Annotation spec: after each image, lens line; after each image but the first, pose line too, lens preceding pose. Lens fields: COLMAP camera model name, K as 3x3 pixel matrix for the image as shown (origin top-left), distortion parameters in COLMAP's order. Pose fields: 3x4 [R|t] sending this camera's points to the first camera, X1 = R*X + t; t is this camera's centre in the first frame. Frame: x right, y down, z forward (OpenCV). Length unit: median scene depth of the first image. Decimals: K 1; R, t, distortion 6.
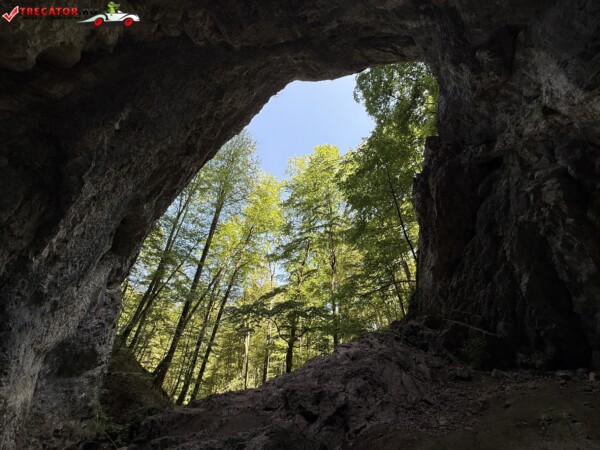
lens RADIAL K [[240.3, 0, 298.4], [0, 240.3, 226.8], [0, 0, 1]] dist [0.001919, 0.000184]
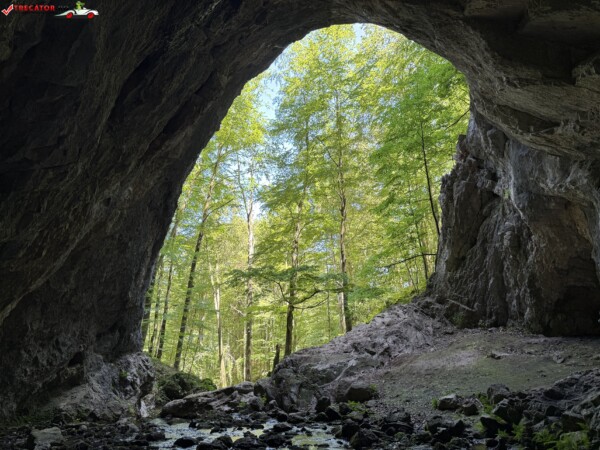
lens RADIAL K [[420.0, 0, 294.4], [0, 420.0, 223.1], [0, 0, 1]] dist [-0.013321, -0.019950]
pose [[0.996092, -0.014066, 0.087200, -0.656504], [-0.011066, 0.959586, 0.281197, -0.920285], [-0.087631, -0.281063, 0.955680, -1.483327]]
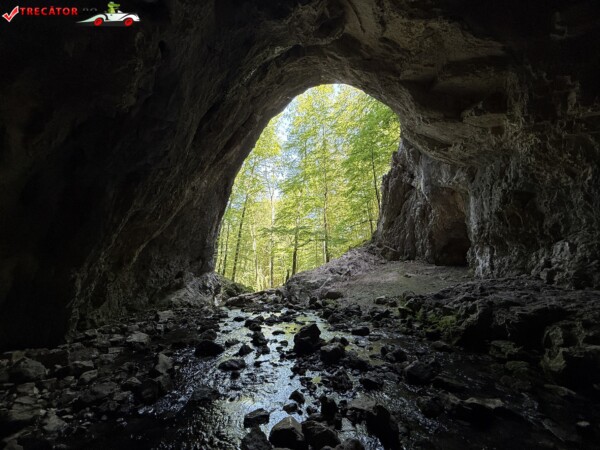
lens RADIAL K [[240.3, 0, 300.5], [0, 240.3, 223.0], [0, 0, 1]] dist [0.001919, 0.000184]
pose [[0.995066, -0.014619, 0.098127, -0.664938], [-0.022212, 0.931148, 0.363965, -0.930335], [-0.096692, -0.364349, 0.926229, -1.524569]]
